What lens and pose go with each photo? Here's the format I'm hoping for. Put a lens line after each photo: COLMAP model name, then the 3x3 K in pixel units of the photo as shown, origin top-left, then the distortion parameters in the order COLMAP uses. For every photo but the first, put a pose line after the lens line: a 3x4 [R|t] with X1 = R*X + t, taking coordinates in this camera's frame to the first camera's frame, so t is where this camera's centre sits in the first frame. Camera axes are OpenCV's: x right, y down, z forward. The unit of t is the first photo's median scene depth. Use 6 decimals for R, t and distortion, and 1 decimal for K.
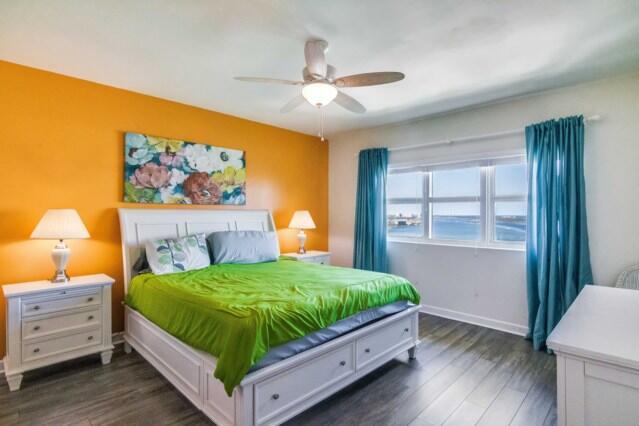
lens RADIAL K [[326.2, 0, 315.0], [0, 326.2, 219.4], [0, 0, 1]] dist [-0.008636, 0.003295]
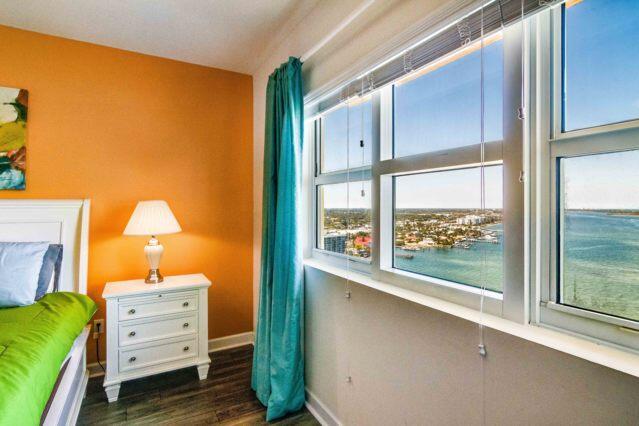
lens RADIAL K [[326.2, 0, 319.4], [0, 326.2, 207.4], [0, 0, 1]] dist [-0.008636, 0.003295]
pose [[0.958696, -0.004122, -0.284404, 0.451723], [-0.001763, 0.999790, -0.020432, -0.006370], [0.284428, 0.020090, 0.958487, 0.709174]]
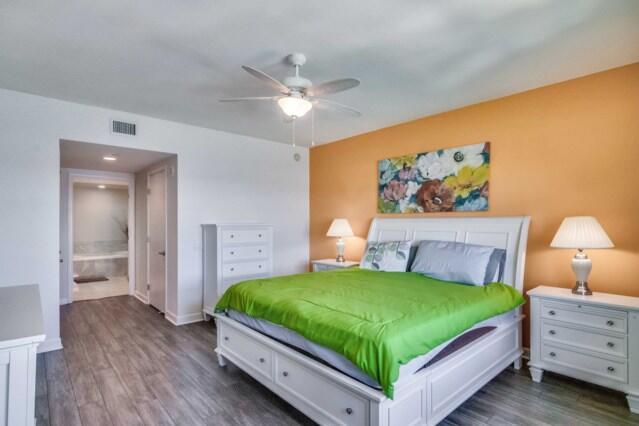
lens RADIAL K [[327.6, 0, 320.6], [0, 327.6, 221.2], [0, 0, 1]] dist [-0.008938, 0.002017]
pose [[-0.069303, -0.004983, -0.997583, 0.674393], [-0.020920, 0.999775, -0.003541, -0.008528], [0.997376, 0.020624, -0.069391, 0.739817]]
